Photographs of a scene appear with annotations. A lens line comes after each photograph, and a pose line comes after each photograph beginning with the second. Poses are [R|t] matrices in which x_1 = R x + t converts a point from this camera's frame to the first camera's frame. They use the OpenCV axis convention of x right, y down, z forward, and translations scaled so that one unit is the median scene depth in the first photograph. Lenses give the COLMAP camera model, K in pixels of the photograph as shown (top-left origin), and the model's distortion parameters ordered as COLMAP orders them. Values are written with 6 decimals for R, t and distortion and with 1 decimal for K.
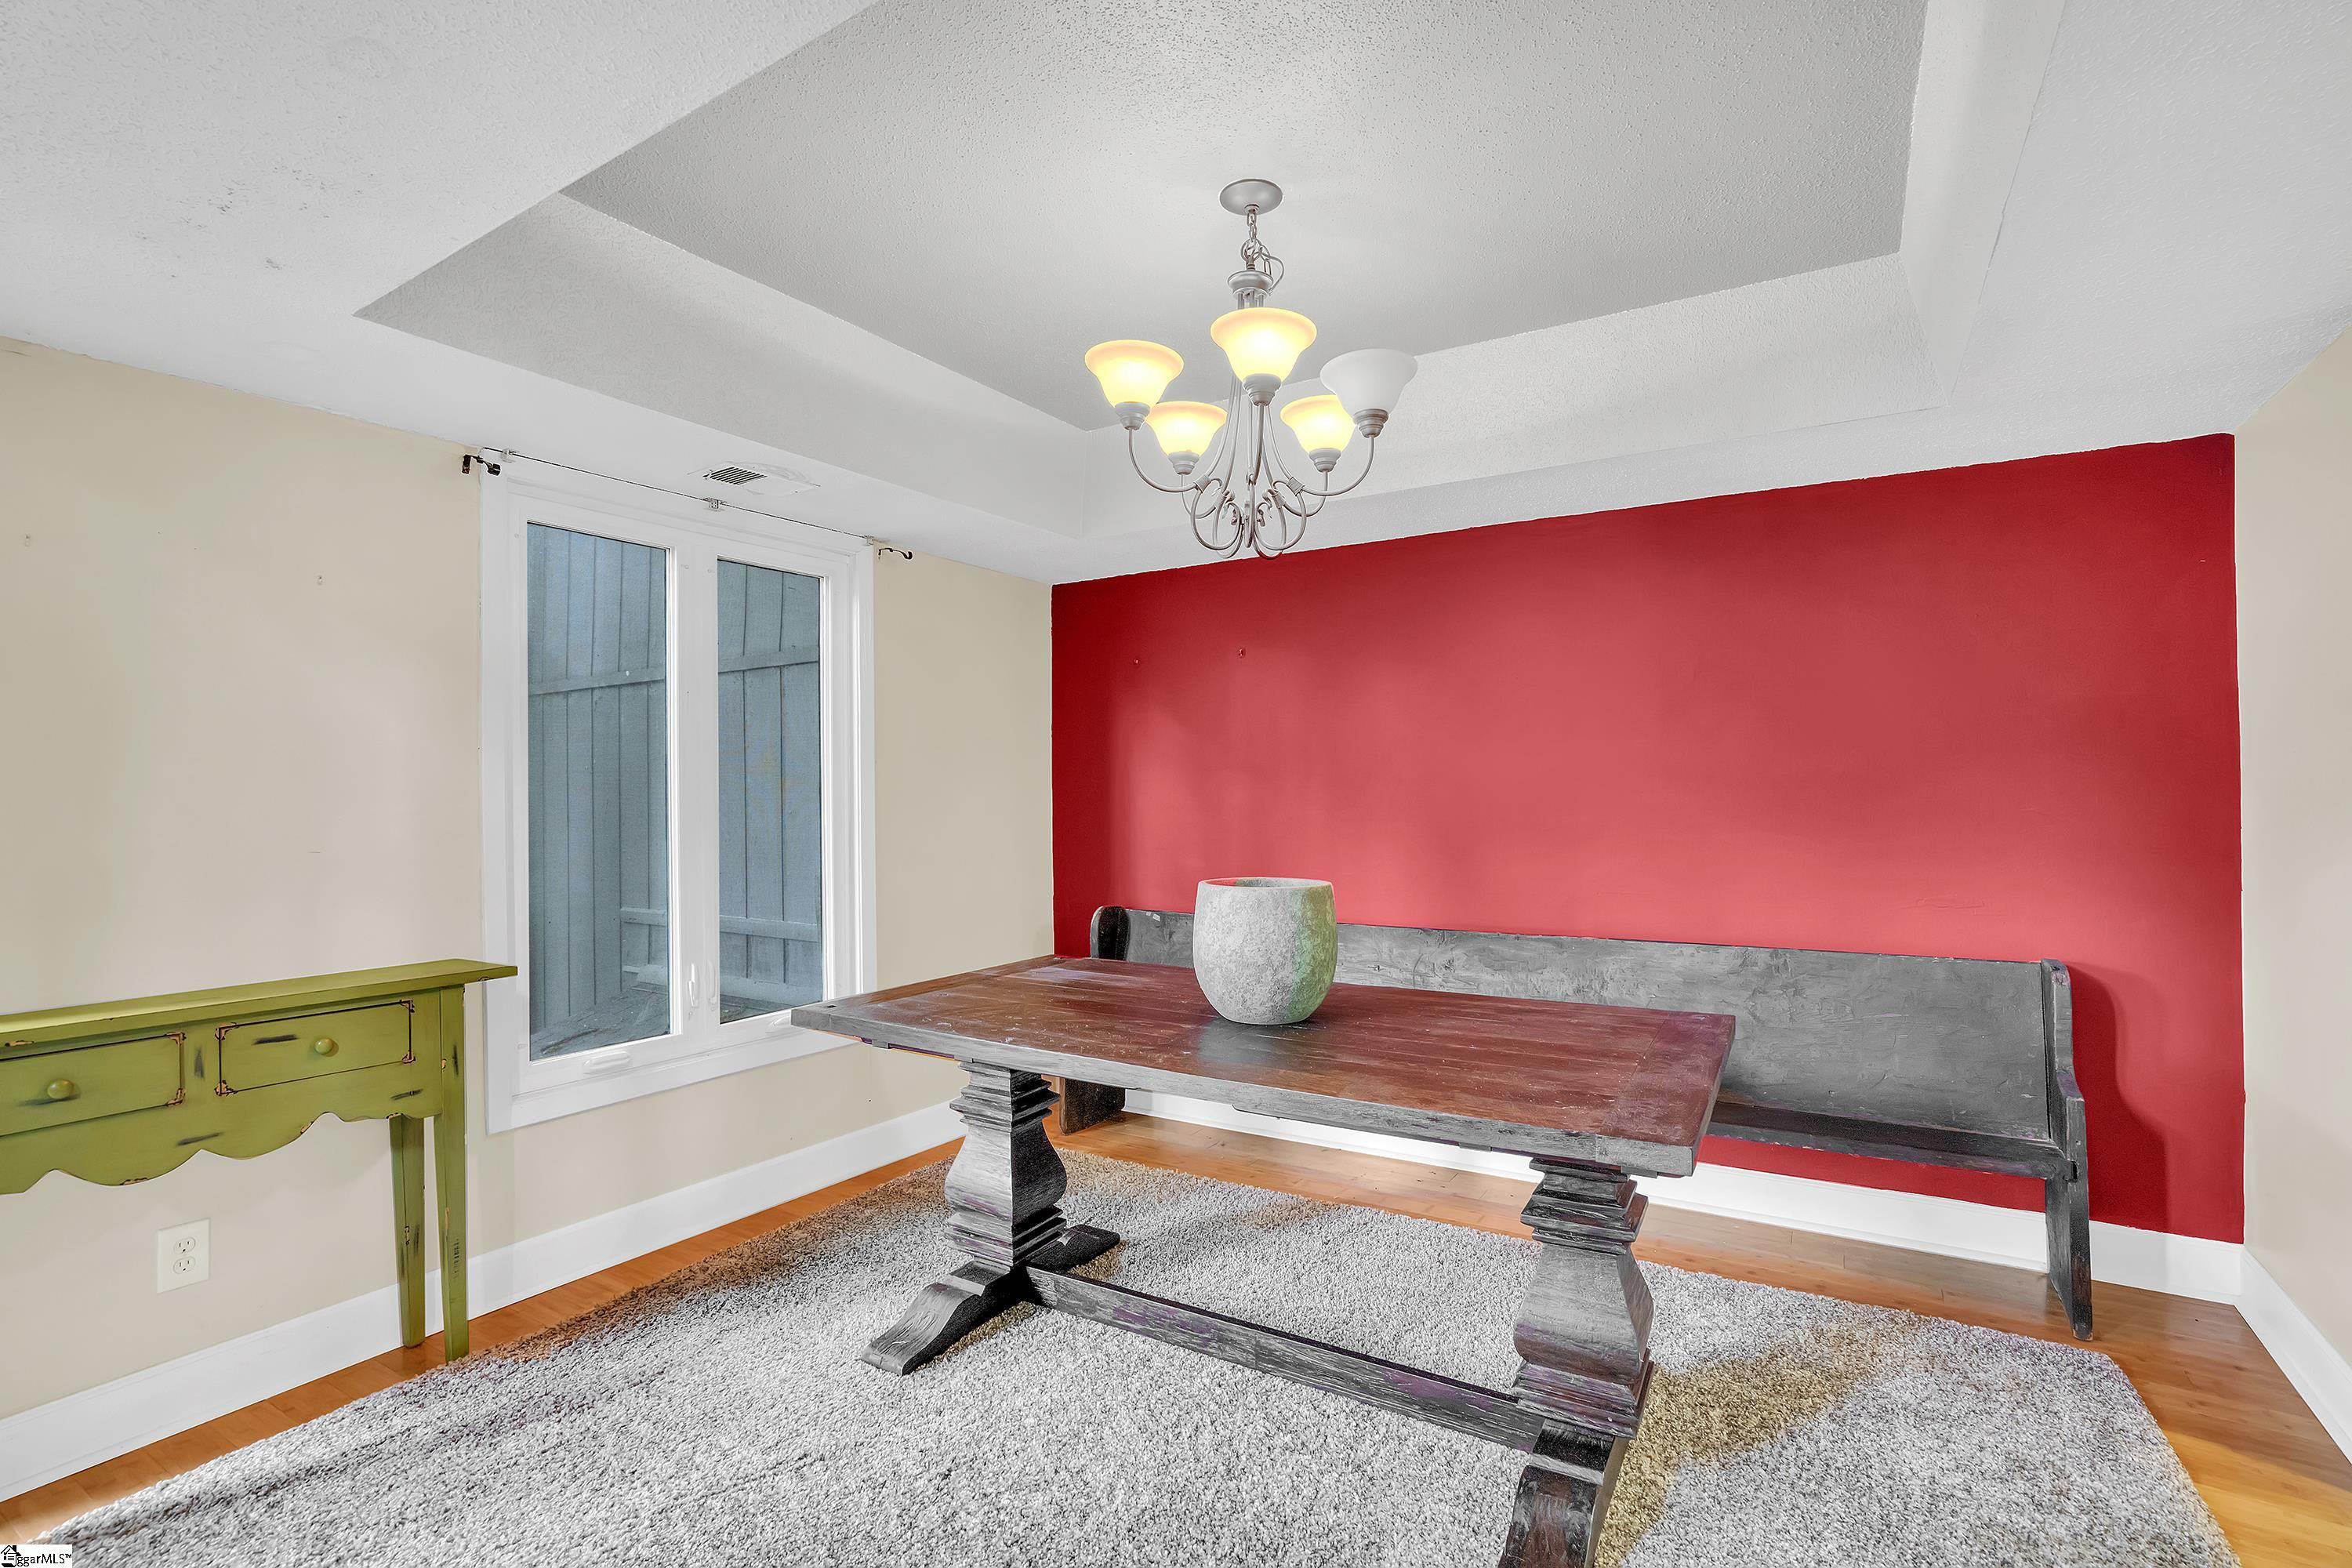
lens RADIAL K [[1089.9, 0, 1160.1], [0, 1089.9, 793.9], [0, 0, 1]] dist [-0.029842, 0.001574]
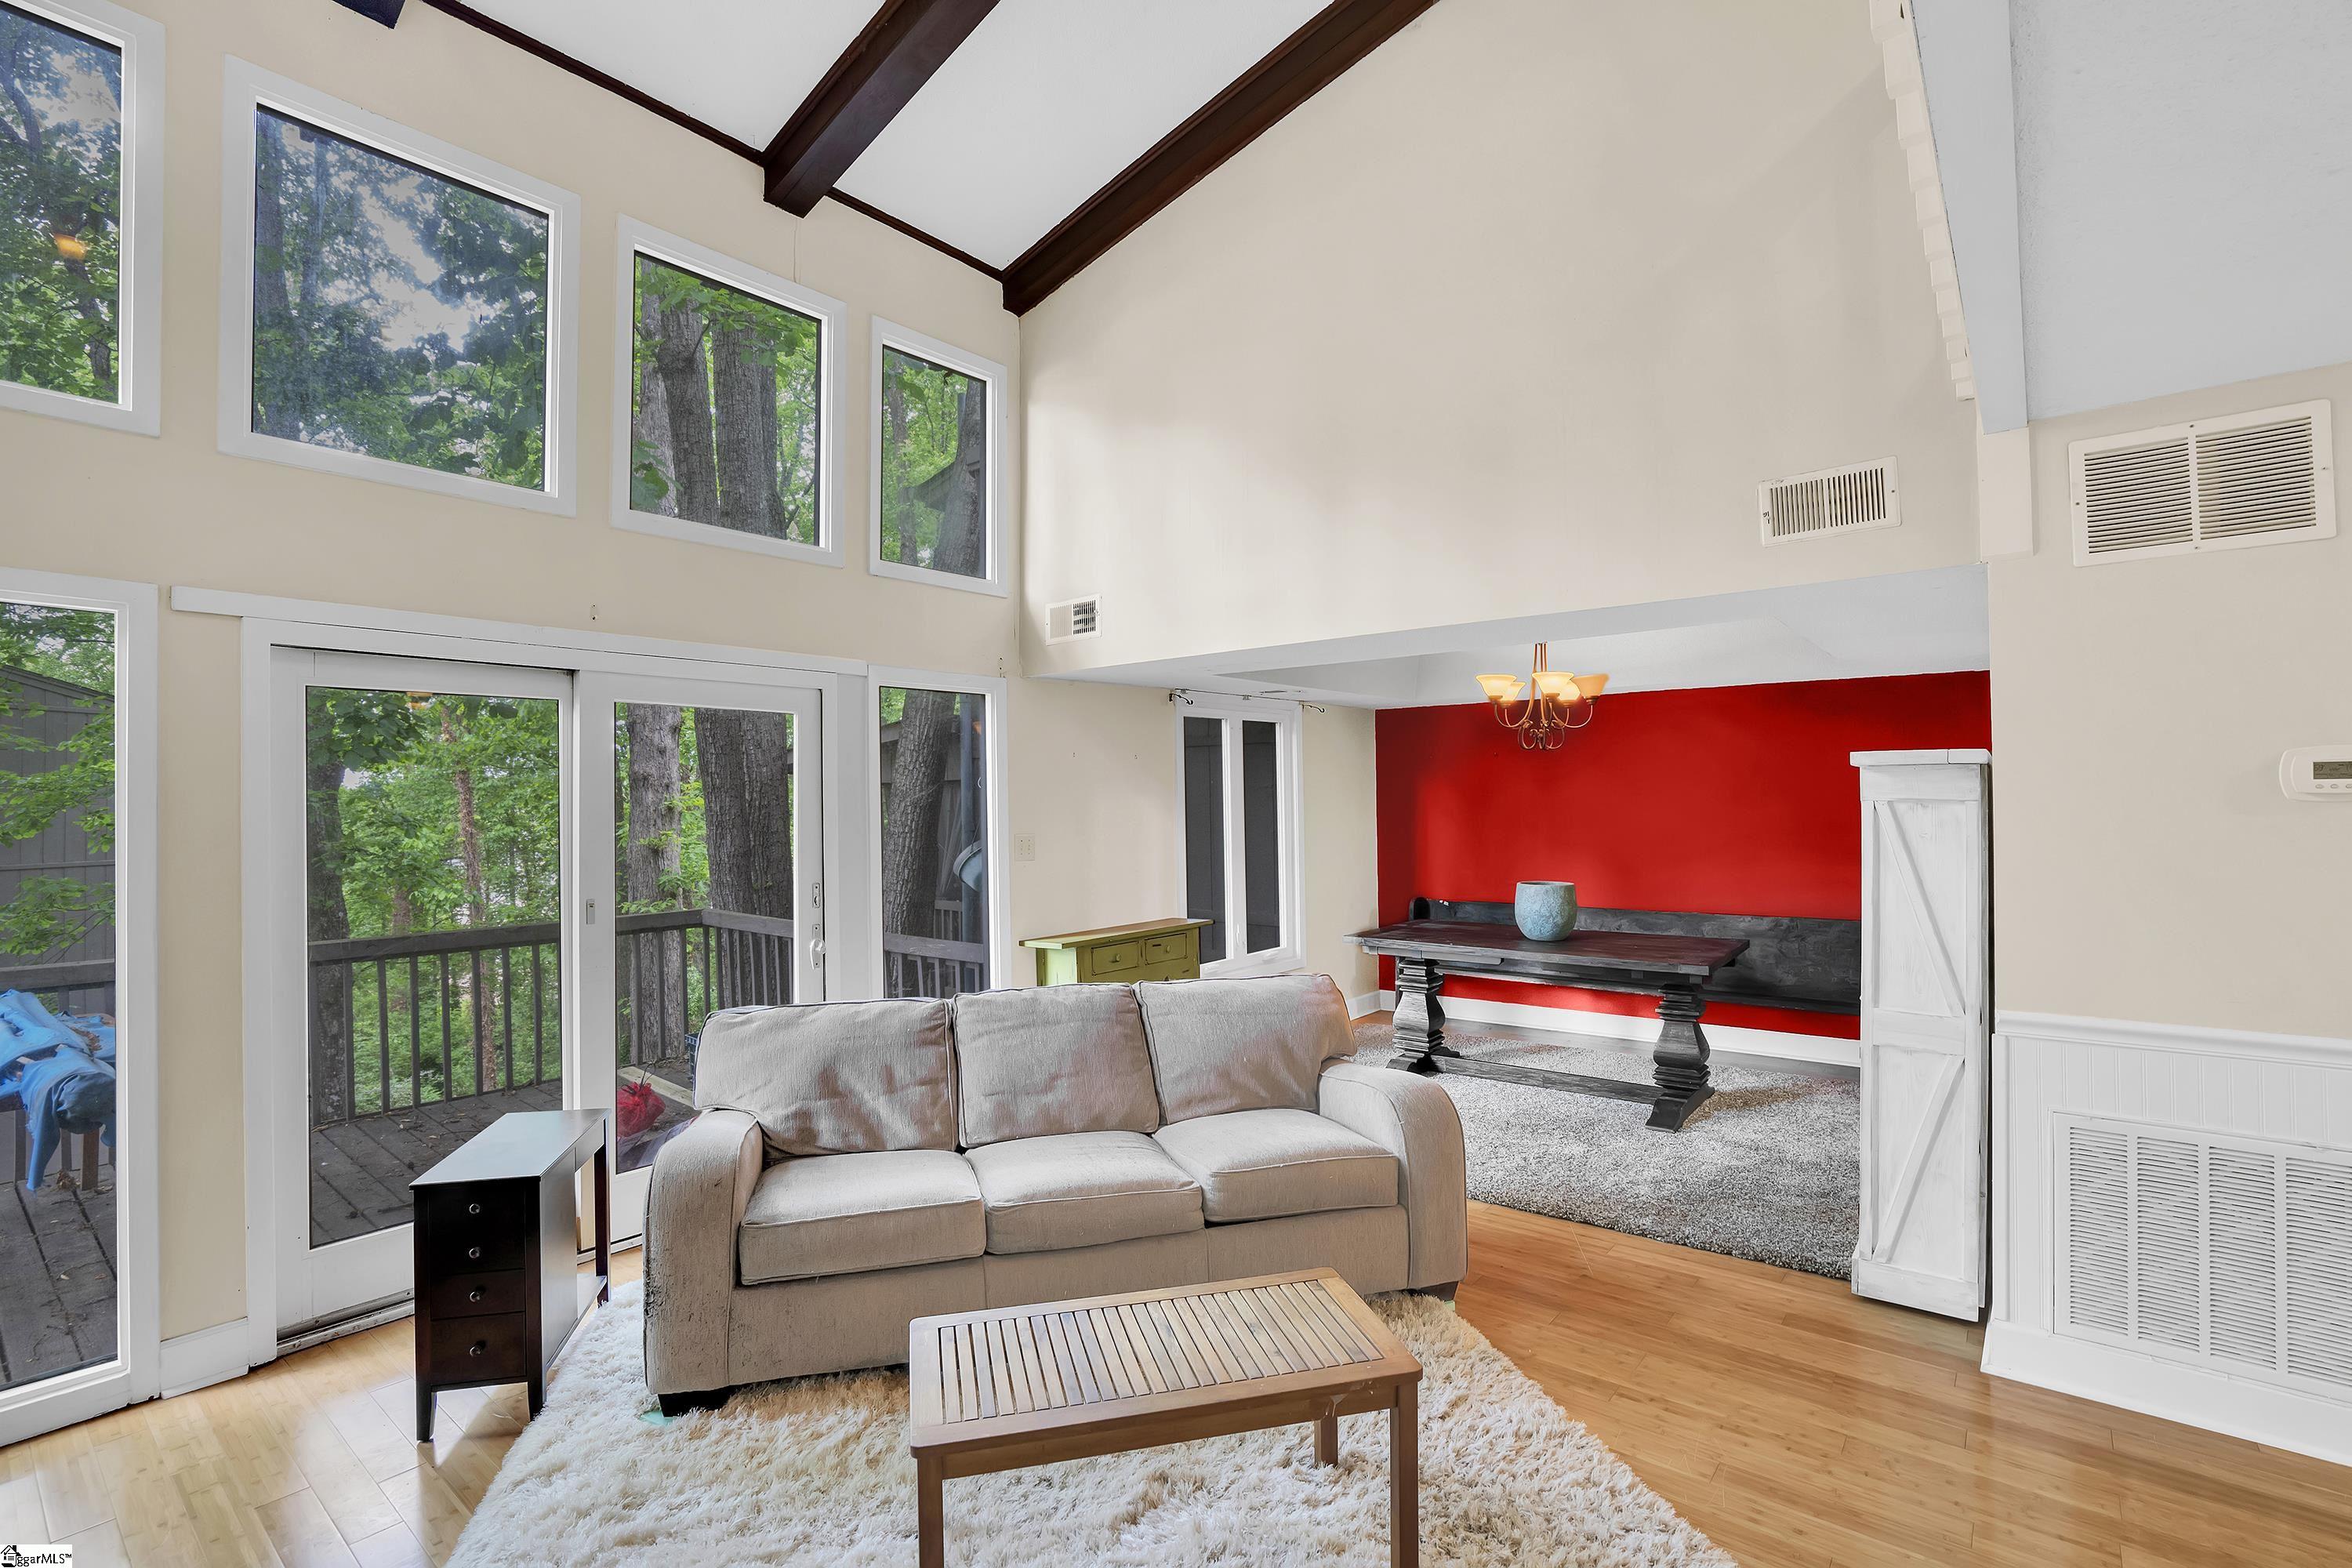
lens RADIAL K [[1089.9, 0, 1192.6], [0, 1089.9, 784.4], [0, 0, 1]] dist [-0.029842, 0.001574]
pose [[0.995409, -0.008963, -0.095289, -0.405384], [0.007725, 0.999881, -0.013347, -0.100496], [0.095397, 0.012549, 0.995360, -1.325612]]
